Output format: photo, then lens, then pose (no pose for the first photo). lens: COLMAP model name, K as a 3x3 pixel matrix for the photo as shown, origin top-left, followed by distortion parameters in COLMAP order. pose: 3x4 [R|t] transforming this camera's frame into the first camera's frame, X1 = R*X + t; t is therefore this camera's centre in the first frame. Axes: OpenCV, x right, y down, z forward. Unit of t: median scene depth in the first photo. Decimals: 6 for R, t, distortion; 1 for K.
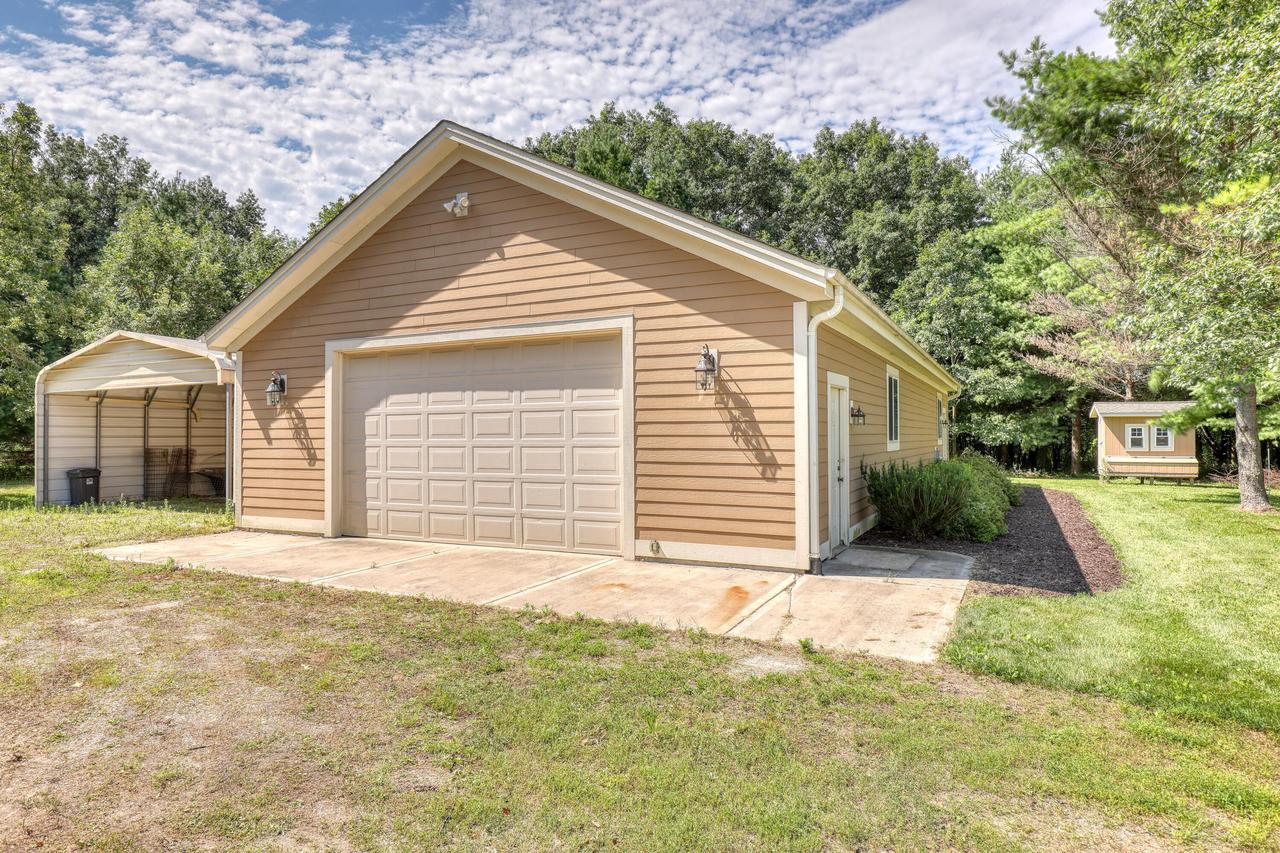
lens RADIAL K [[750.4, 0, 637.2], [0, 750.4, 426.2], [0, 0, 1]] dist [-0.003683, -0.000458]
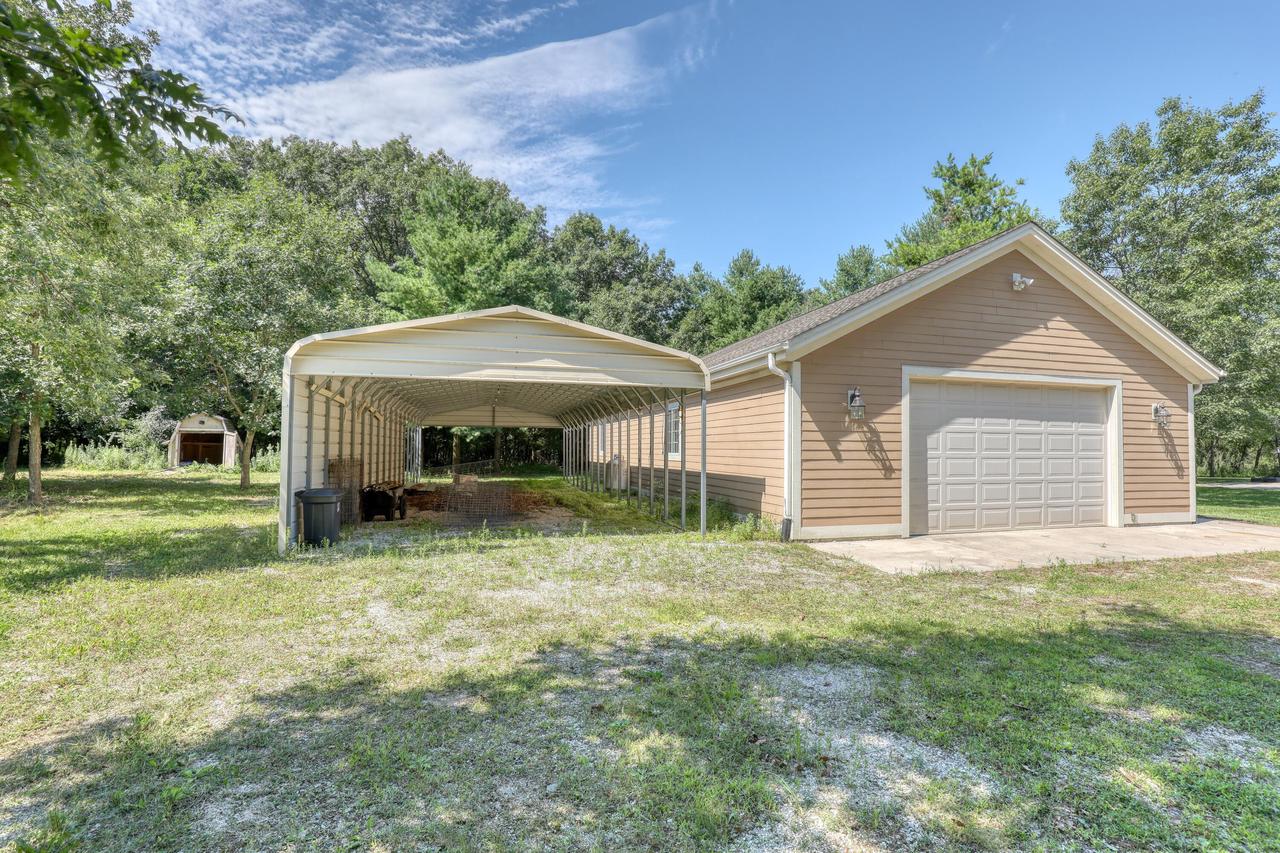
lens RADIAL K [[575.4, 0, 641.8], [0, 575.4, 434.4], [0, 0, 1]] dist [-0.000456, 0.000021]
pose [[0.723608, 0.028185, 0.689635, -1.329813], [-0.019655, 0.999602, -0.020230, 0.016874], [-0.689931, 0.001083, 0.723874, 0.653569]]
